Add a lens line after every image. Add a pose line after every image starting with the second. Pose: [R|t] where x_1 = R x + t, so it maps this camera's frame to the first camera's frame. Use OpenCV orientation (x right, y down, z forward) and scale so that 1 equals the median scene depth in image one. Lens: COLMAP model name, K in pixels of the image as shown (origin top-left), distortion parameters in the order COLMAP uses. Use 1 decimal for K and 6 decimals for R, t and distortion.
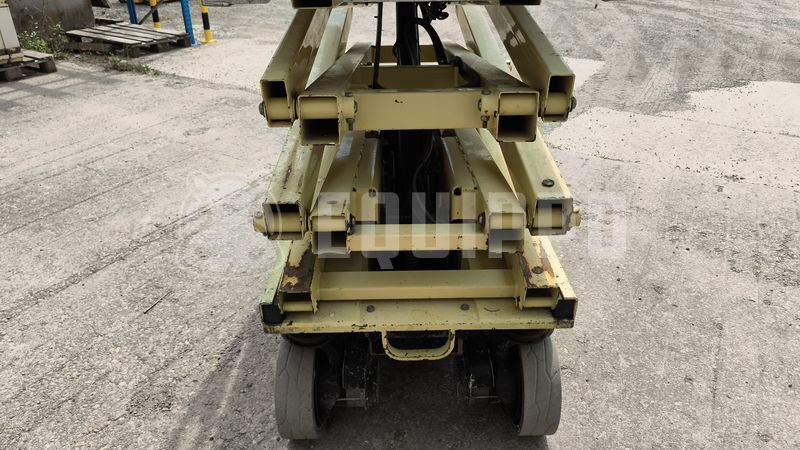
lens RADIAL K [[552.9, 0, 402.7], [0, 552.9, 225.2], [0, 0, 1]] dist [0.026619, -0.039586]
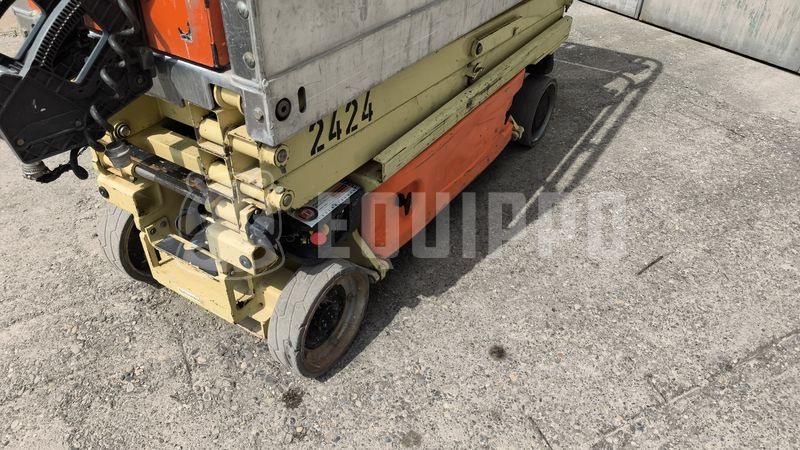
lens RADIAL K [[552.9, 0, 394.5], [0, 552.9, 233.3], [0, 0, 1]] dist [0.026619, -0.039586]
pose [[-0.838828, -0.340573, 0.424708, -0.235151], [0.246362, 0.458209, 0.854020, -0.368433], [-0.485461, 0.821008, -0.300455, 0.724269]]
